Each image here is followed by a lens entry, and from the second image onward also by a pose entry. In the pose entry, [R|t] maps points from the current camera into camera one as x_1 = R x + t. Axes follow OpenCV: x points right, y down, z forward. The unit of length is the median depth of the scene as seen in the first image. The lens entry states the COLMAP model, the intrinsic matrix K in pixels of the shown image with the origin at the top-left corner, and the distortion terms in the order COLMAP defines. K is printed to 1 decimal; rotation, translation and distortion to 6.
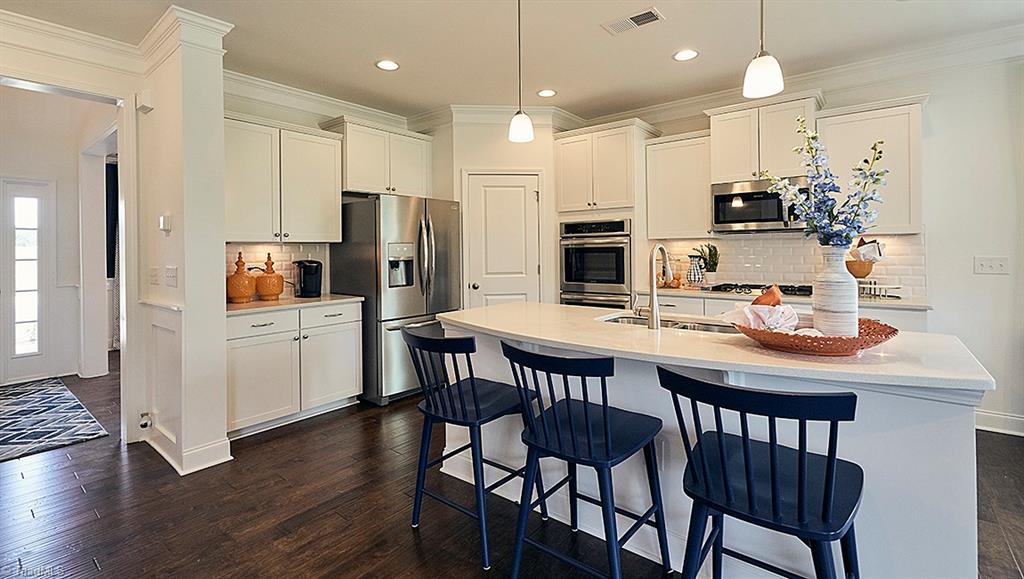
lens RADIAL K [[452.6, 0, 510.3], [0, 452.6, 246.7], [0, 0, 1]] dist [0.000031, -0.000136]
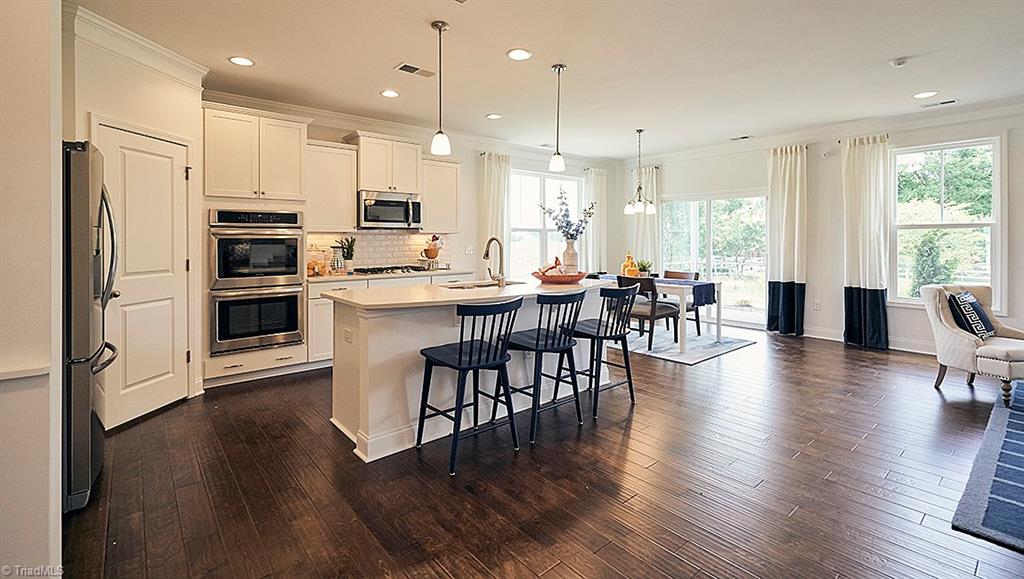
lens RADIAL K [[457.9, 0, 510.9], [0, 457.9, 239.9], [0, 0, 1]] dist [0.000702, -0.000070]
pose [[0.190613, 0.012414, 0.981587, -0.688487], [-0.004519, 0.999921, -0.011768, 0.013876], [-0.981655, -0.002192, 0.190654, 0.320508]]
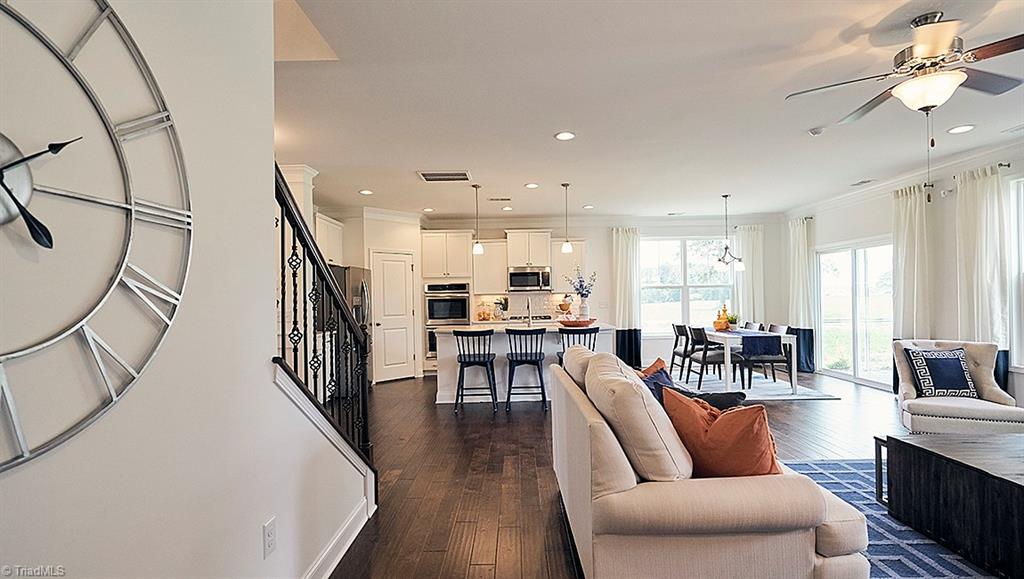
lens RADIAL K [[476.4, 0, 512.0], [0, 476.4, 289.5], [0, 0, 1]] dist [-0.000861, -0.000139]
pose [[0.782579, 0.009243, 0.622482, -0.809865], [0.006076, 0.999729, -0.022483, 0.008965], [-0.622521, 0.021377, 0.782311, -0.629552]]
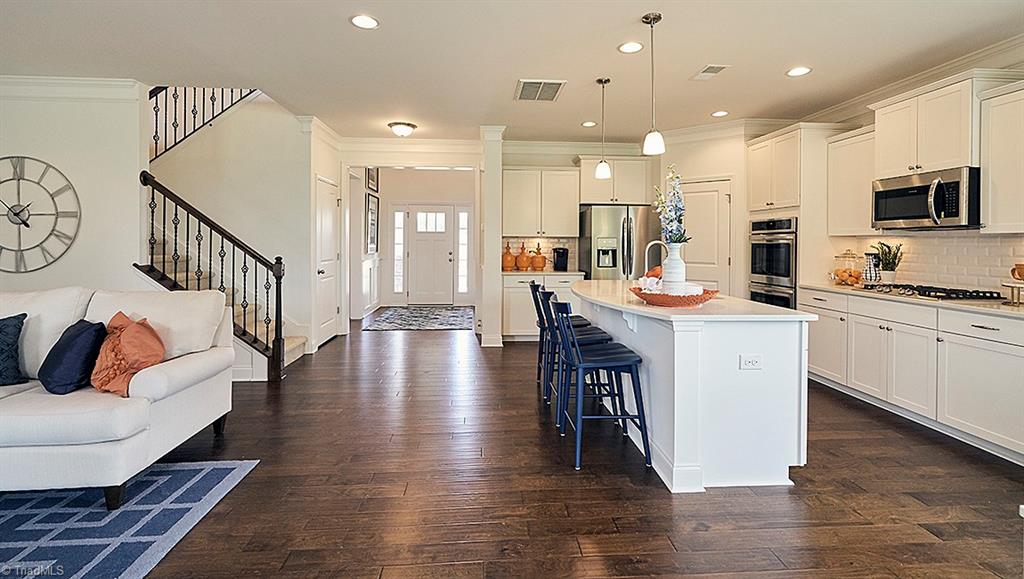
lens RADIAL K [[452.6, 0, 510.3], [0, 452.6, 246.7], [0, 0, 1]] dist [0.000031, -0.000136]
pose [[0.683826, 0.023034, -0.729281, 0.585823], [-0.011061, 0.999714, 0.021204, -0.006493], [0.729561, -0.006433, 0.683885, -0.230092]]
